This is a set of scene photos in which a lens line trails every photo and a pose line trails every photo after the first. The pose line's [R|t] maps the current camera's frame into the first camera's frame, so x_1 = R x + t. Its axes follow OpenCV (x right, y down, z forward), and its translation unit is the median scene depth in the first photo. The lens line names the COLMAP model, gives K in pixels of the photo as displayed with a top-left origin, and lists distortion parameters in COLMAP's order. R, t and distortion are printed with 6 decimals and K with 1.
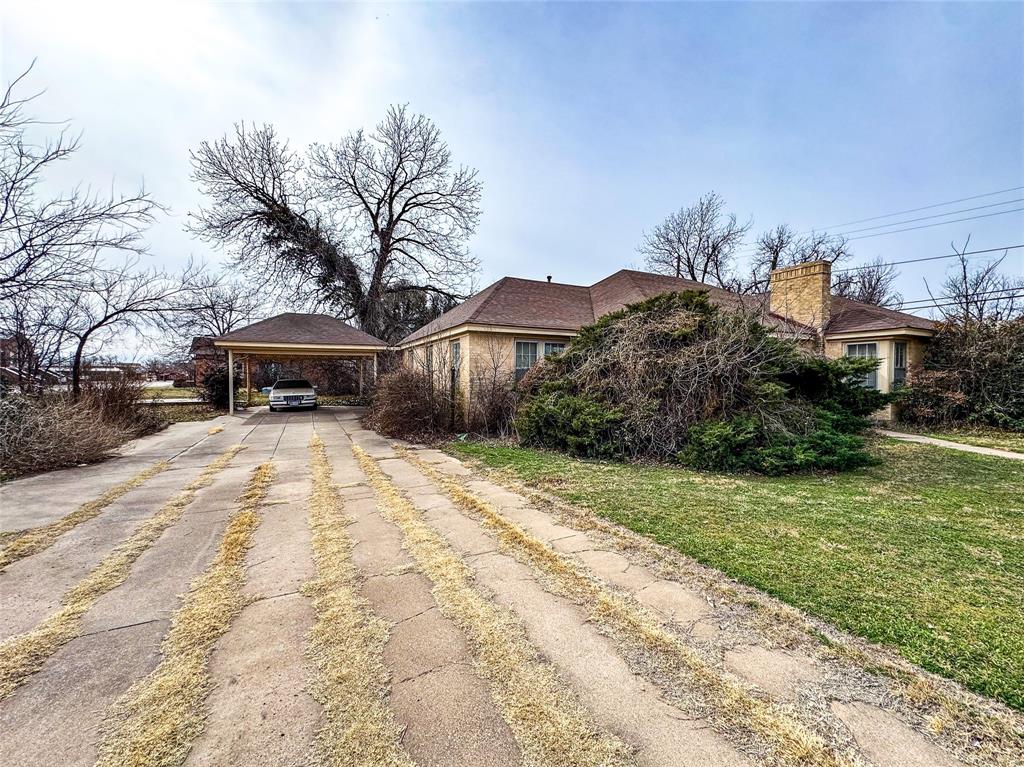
lens RADIAL K [[410.6, 0, 512.0], [0, 410.6, 383.5], [0, 0, 1]] dist [-0.000973, 0.000129]
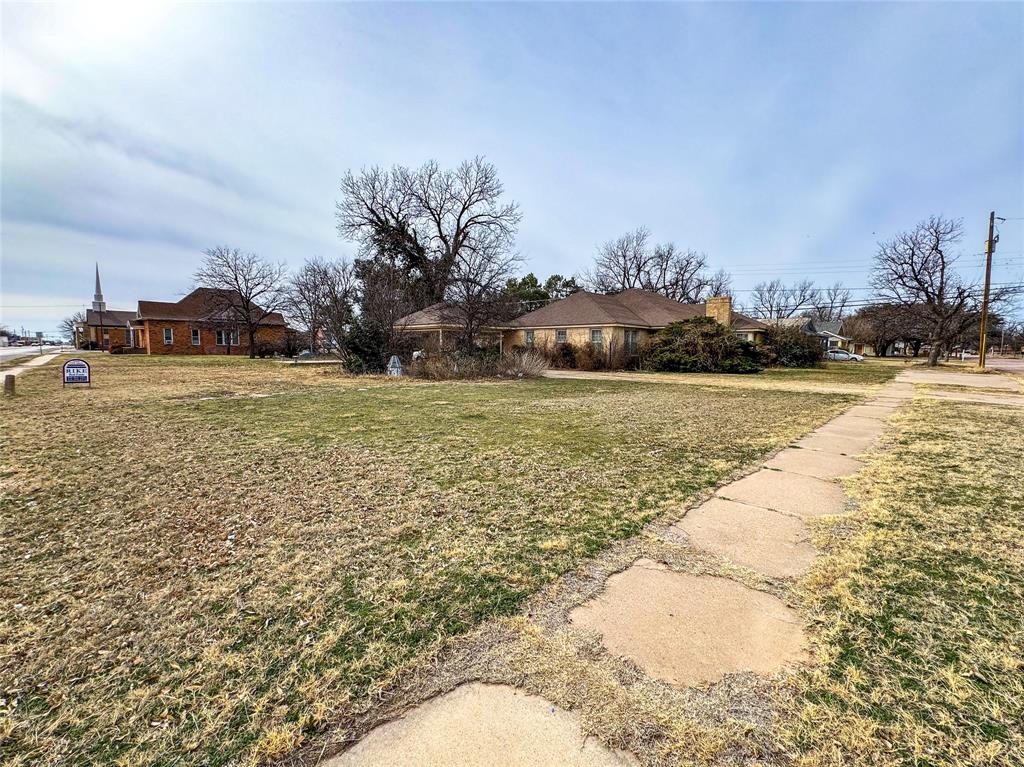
lens RADIAL K [[410.6, 0, 512.0], [0, 410.6, 383.5], [0, 0, 1]] dist [-0.000973, 0.000129]
pose [[0.953762, -0.015817, 0.300148, -1.232325], [-0.007096, 0.997151, 0.075096, 0.024019], [-0.300481, -0.073753, 0.950932, -0.958409]]
